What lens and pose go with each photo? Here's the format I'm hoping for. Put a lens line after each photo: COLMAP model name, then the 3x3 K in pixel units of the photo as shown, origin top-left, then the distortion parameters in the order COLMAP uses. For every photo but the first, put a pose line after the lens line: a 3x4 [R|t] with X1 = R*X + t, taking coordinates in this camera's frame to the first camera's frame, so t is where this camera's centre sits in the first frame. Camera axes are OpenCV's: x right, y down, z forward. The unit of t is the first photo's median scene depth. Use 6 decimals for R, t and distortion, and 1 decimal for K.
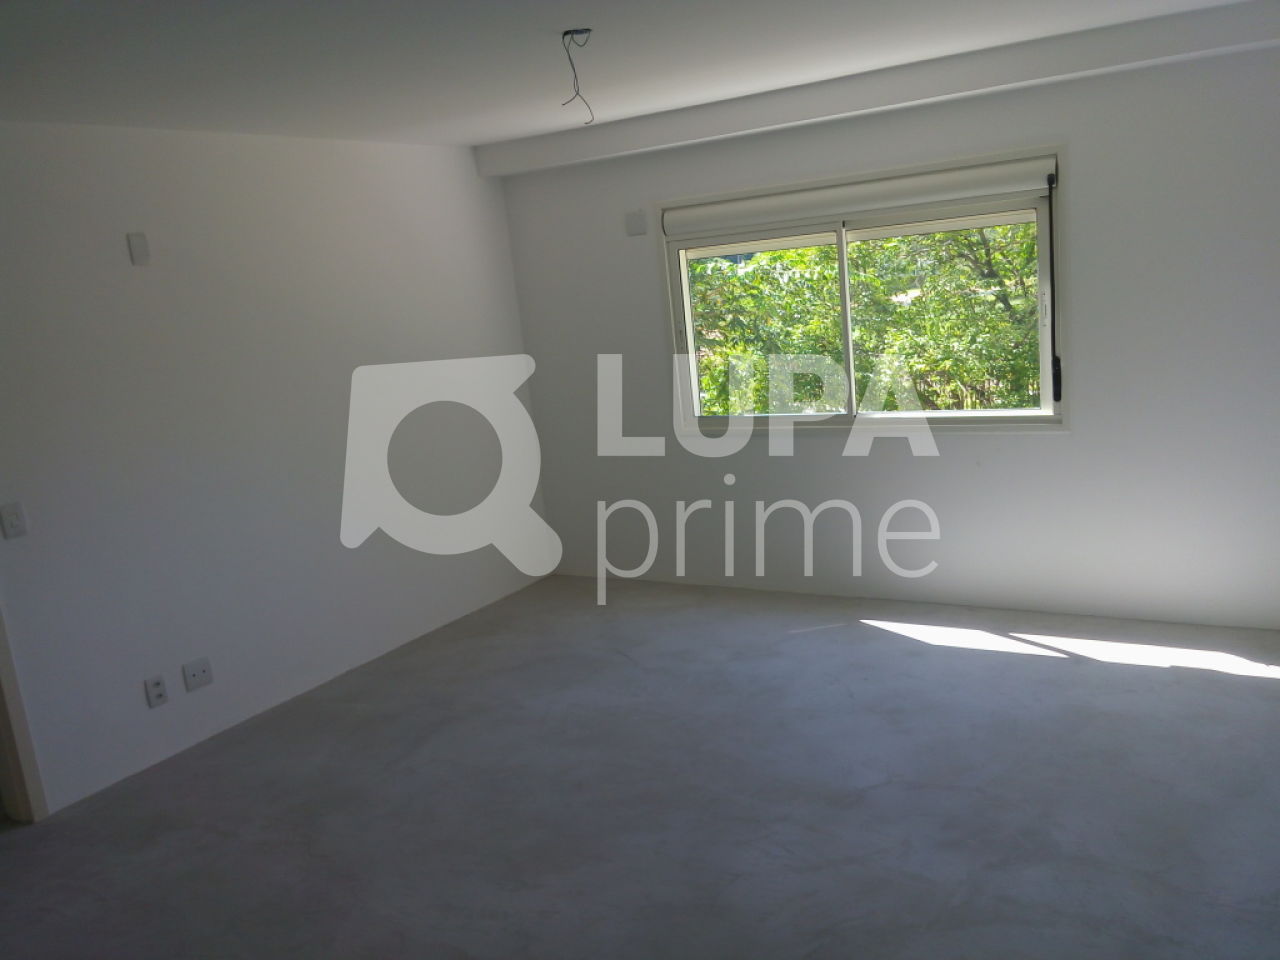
lens RADIAL K [[1083.1, 0, 645.7], [0, 1083.1, 508.8], [0, 0, 1]] dist [0.075352, -0.107920]
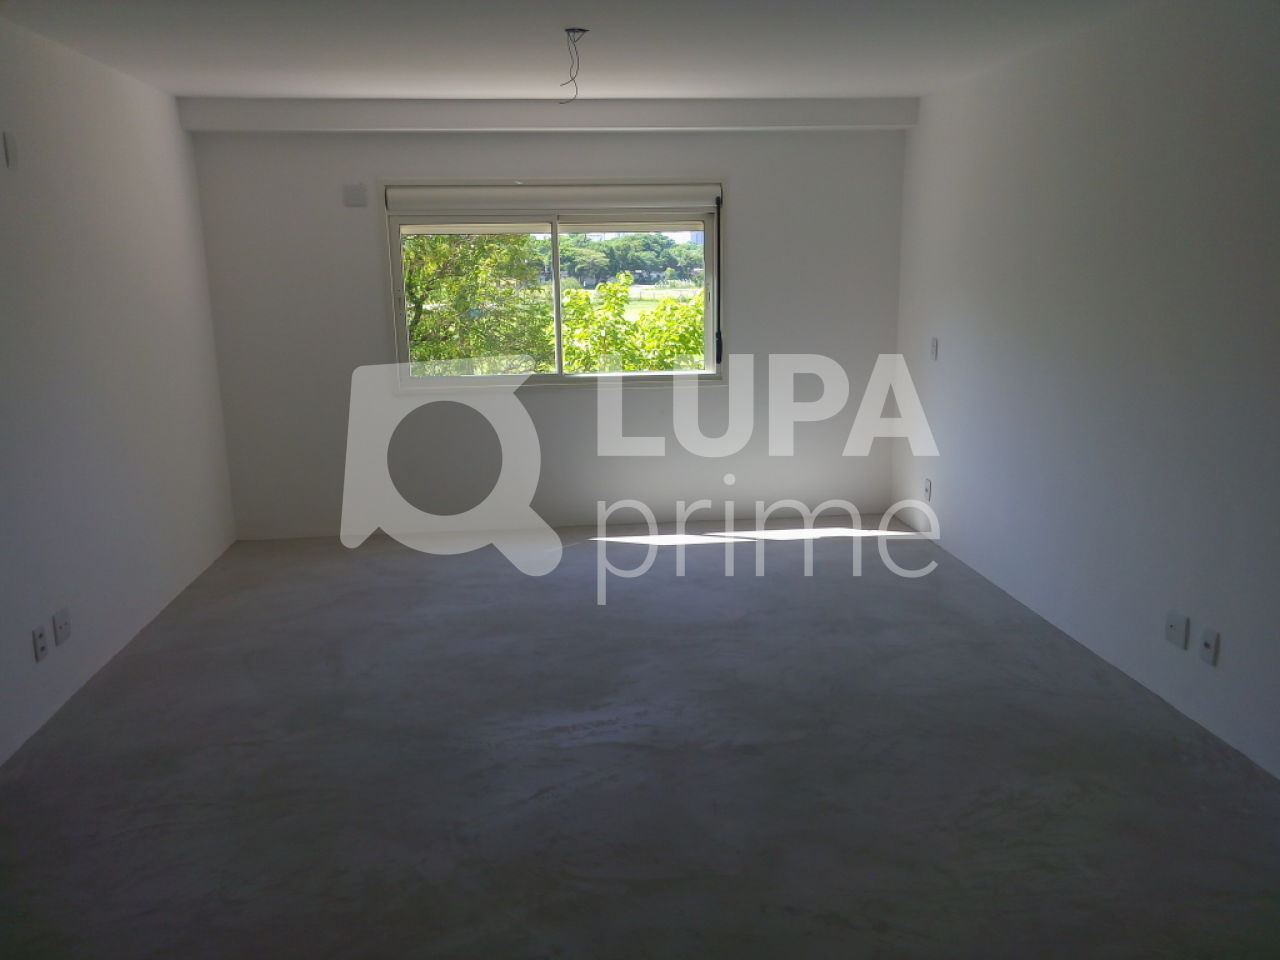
lens RADIAL K [[1083.1, 0, 645.7], [0, 1083.1, 508.8], [0, 0, 1]] dist [0.075352, -0.107920]
pose [[0.785679, -0.049923, 0.616617, -0.551861], [0.071618, 0.997377, -0.010504, 0.093197], [-0.614475, 0.052414, 0.787193, -0.012407]]
